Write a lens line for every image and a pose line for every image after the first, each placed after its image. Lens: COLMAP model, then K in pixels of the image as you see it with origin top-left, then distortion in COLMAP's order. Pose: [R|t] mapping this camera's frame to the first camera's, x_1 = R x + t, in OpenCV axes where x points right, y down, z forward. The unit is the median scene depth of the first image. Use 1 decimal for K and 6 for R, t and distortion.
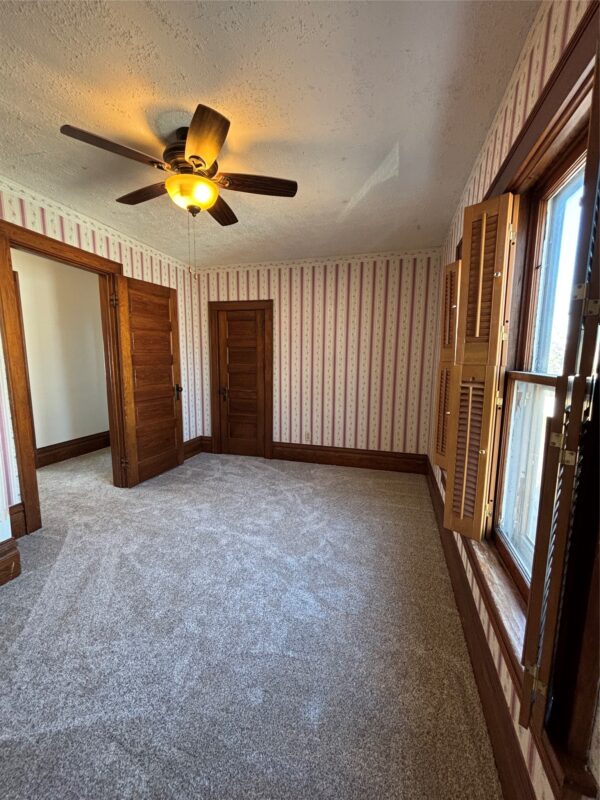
lens RADIAL K [[321.6, 0, 302.7], [0, 321.6, 399.5], [0, 0, 1]] dist [-0.002049, 0.001941]
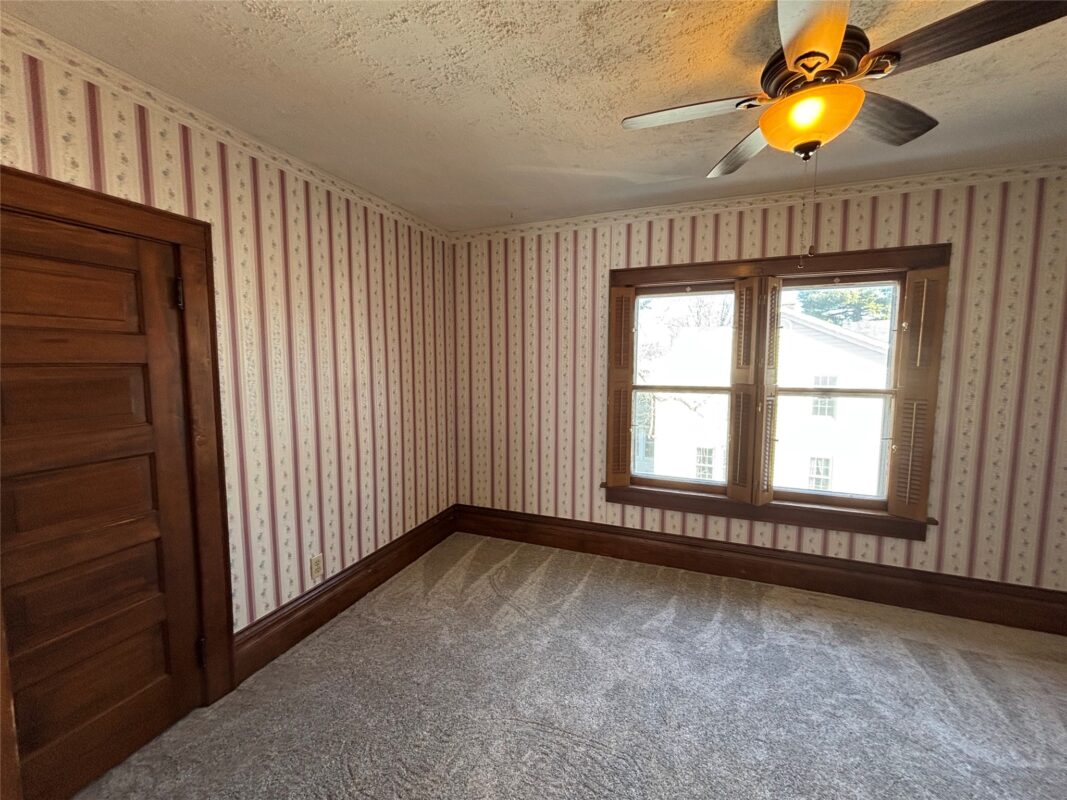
lens RADIAL K [[428.9, 0, 535.8], [0, 428.9, 395.9], [0, 0, 1]] dist [-0.002049, 0.001941]
pose [[0.087784, -0.086452, 0.992381, -0.524030], [0.143256, 0.986967, 0.073309, -0.115364], [-0.985785, 0.135729, 0.099024, 0.638964]]
